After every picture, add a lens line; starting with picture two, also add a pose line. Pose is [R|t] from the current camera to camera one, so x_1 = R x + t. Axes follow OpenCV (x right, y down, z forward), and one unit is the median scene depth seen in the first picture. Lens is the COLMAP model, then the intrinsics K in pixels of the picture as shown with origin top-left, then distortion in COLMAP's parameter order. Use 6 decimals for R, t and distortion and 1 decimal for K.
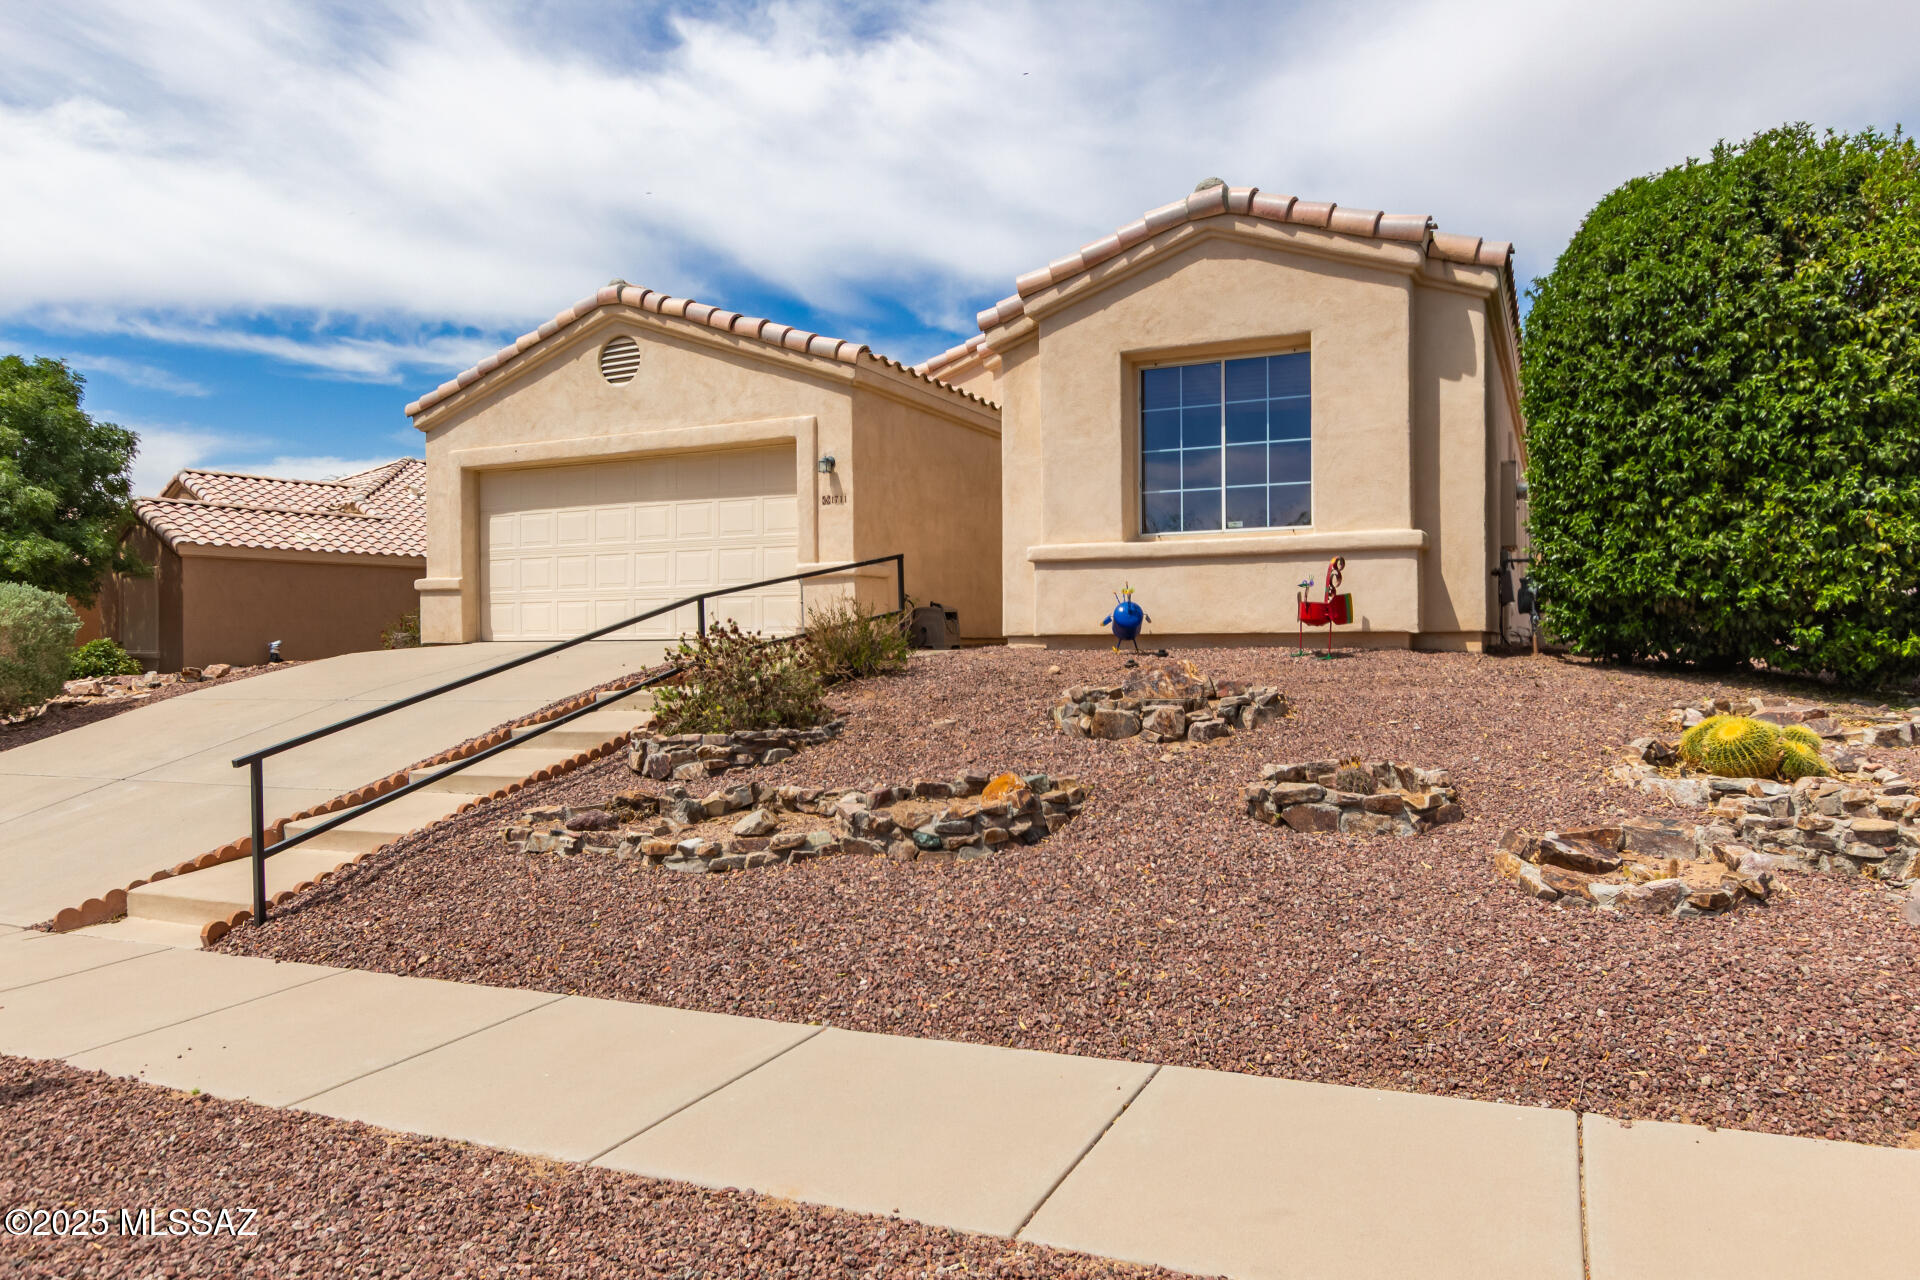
lens RADIAL K [[1276.4, 0, 957.6], [0, 1276.4, 665.5], [0, 0, 1]] dist [-0.000498, -0.000845]
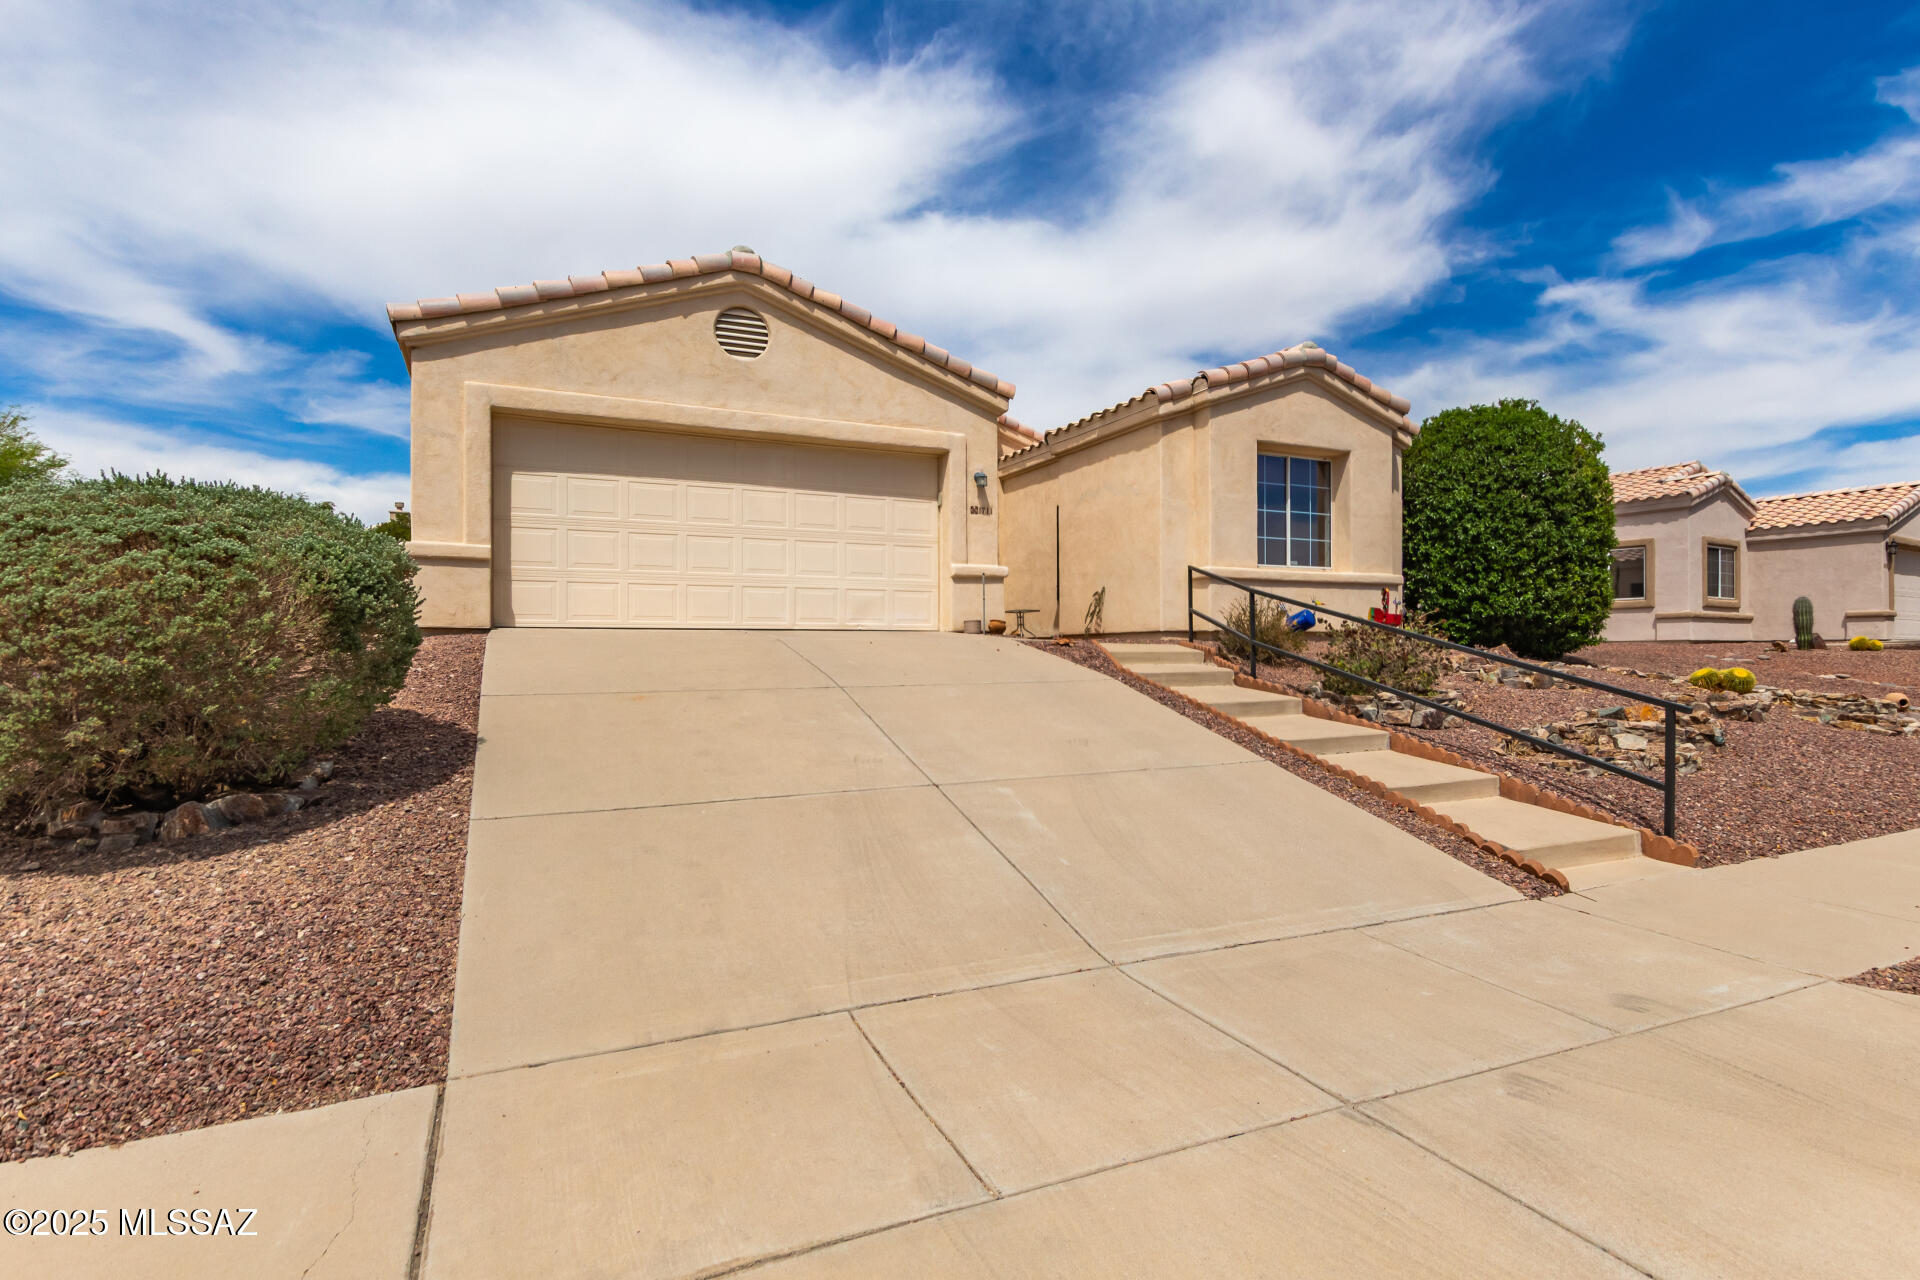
lens RADIAL K [[911.9, 0, 970.0], [0, 911.9, 645.0], [0, 0, 1]] dist [-0.001556, -0.000231]
pose [[0.640145, 0.011731, 0.768165, -0.699664], [0.010219, 0.999665, -0.023782, 0.009889], [-0.768186, 0.023074, 0.639811, 0.462254]]
